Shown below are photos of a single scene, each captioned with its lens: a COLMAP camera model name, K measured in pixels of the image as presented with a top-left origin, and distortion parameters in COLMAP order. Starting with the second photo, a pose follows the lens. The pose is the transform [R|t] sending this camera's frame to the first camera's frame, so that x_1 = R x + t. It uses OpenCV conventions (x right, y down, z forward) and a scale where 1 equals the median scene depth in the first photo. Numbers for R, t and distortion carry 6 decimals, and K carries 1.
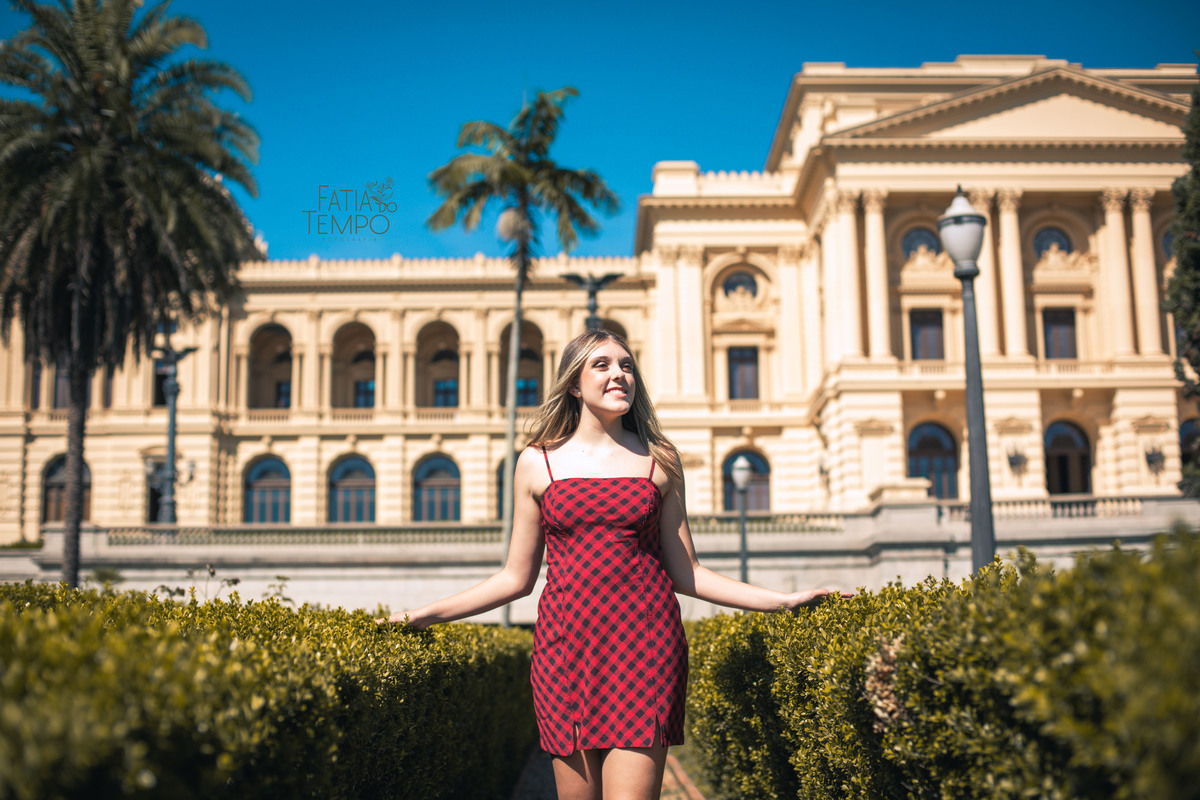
lens RADIAL K [[1634.7, 0, 591.9], [0, 1634.7, 403.0], [0, 0, 1]] dist [-0.126528, 0.000000]
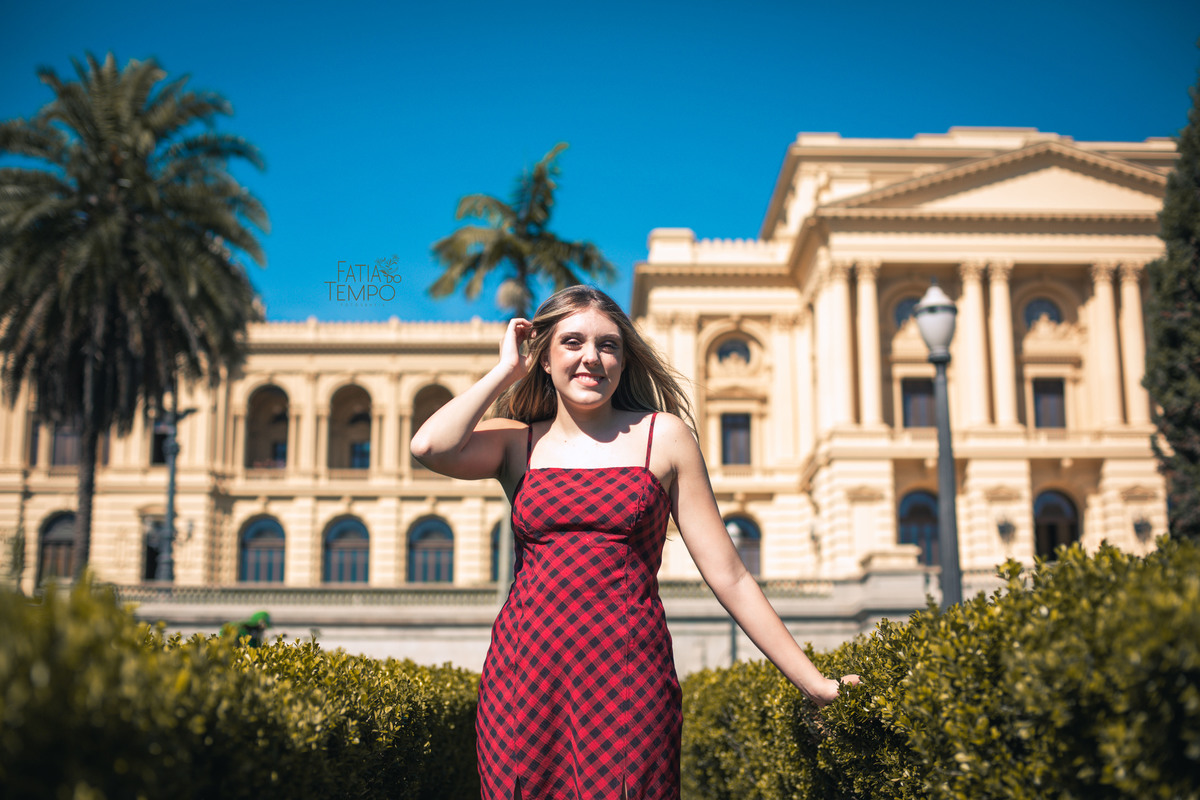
lens RADIAL K [[1634.7, 0, 610.1], [0, 1634.7, 391.3], [0, 0, 1]] dist [-0.126528, 0.000000]
pose [[0.999809, 0.012824, 0.014768, -0.000500], [-0.012135, 0.998877, -0.045797, -0.000886], [-0.015338, 0.045609, 0.998842, -0.010565]]
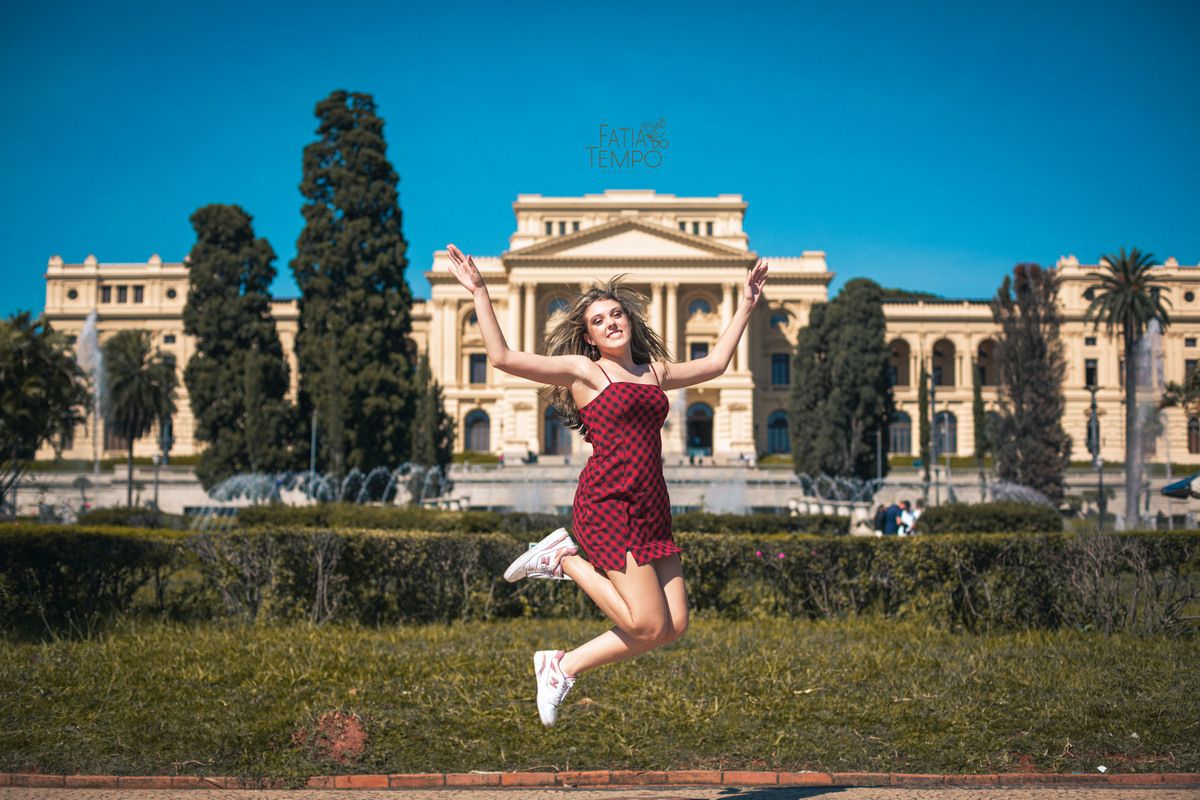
lens RADIAL K [[1634.7, 0, 599.2], [0, 1634.7, 400.2], [0, 0, 1]] dist [-0.126528, 0.000000]
pose [[0.999757, 0.014041, -0.016969, 0.377832], [-0.012524, 0.996181, 0.086406, -0.208108], [0.018117, -0.086173, 0.996115, -1.221271]]
